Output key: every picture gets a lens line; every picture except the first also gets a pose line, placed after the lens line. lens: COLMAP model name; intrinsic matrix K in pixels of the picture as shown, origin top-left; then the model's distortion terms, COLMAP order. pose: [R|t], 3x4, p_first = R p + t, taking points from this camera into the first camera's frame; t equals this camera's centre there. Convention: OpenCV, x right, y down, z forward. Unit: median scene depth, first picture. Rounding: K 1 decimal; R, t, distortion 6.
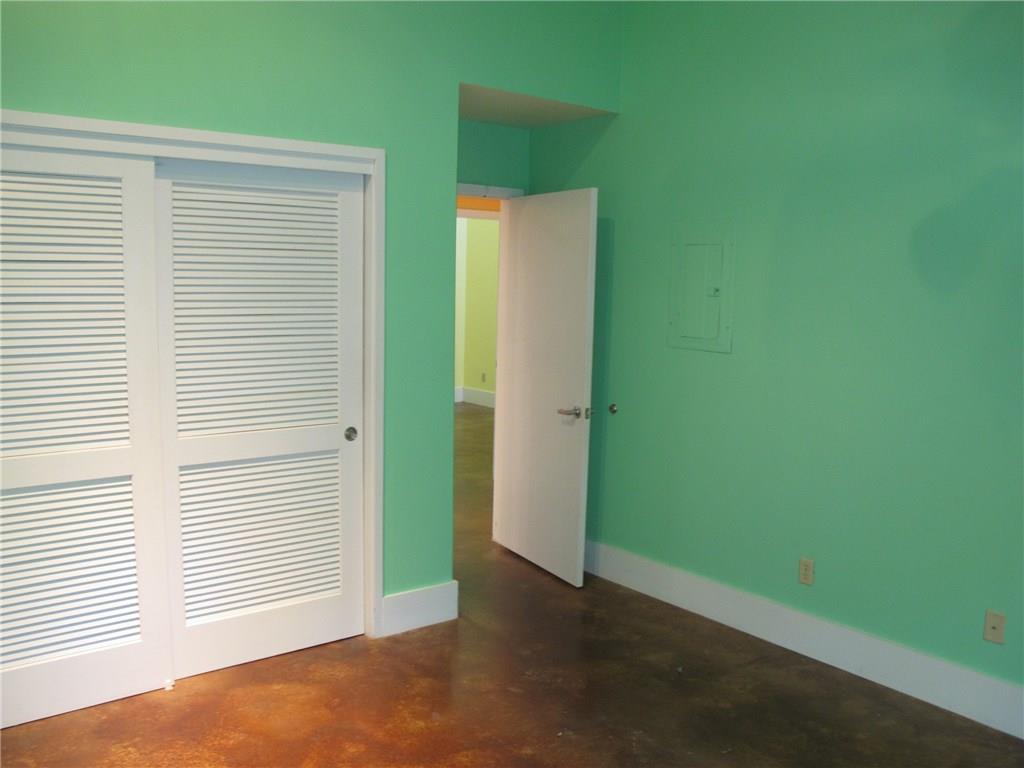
lens RADIAL K [[864.5, 0, 510.1], [0, 864.5, 385.3], [0, 0, 1]] dist [-0.141813, 0.101292]
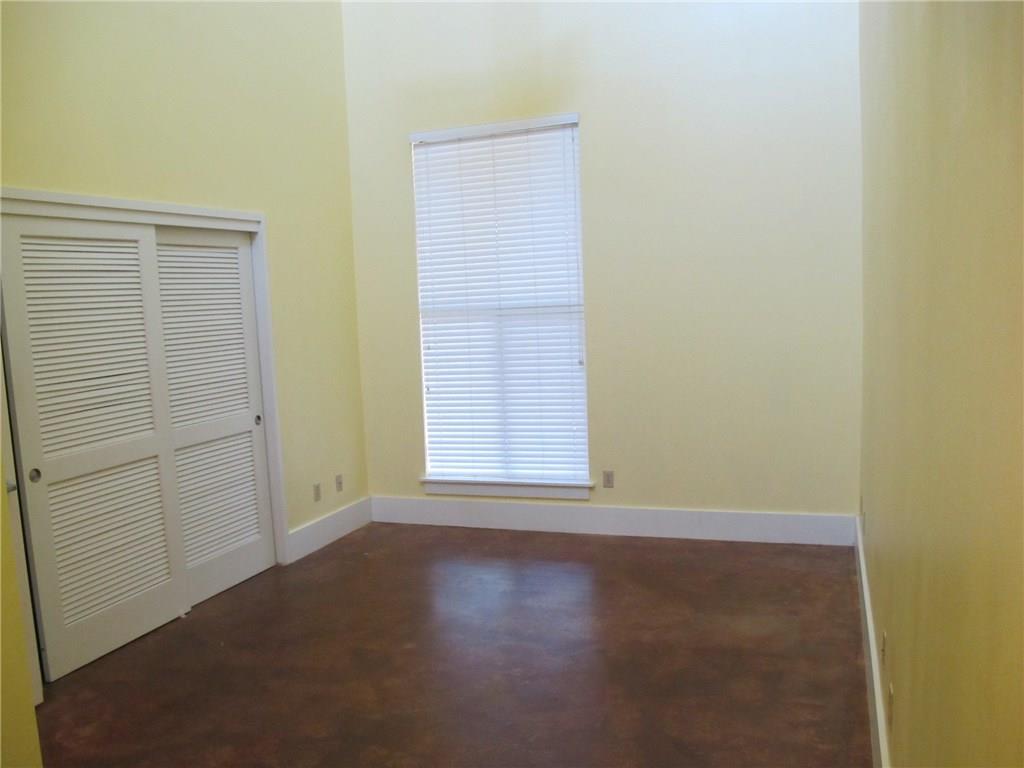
lens RADIAL K [[864.5, 0, 513.8], [0, 864.5, 383.9], [0, 0, 1]] dist [-0.141813, 0.101292]
pose [[0.867348, -0.097707, 0.488017, -0.580067], [0.114422, 0.993422, -0.004466, 0.061277], [-0.484371, 0.059713, 0.872823, -0.464929]]
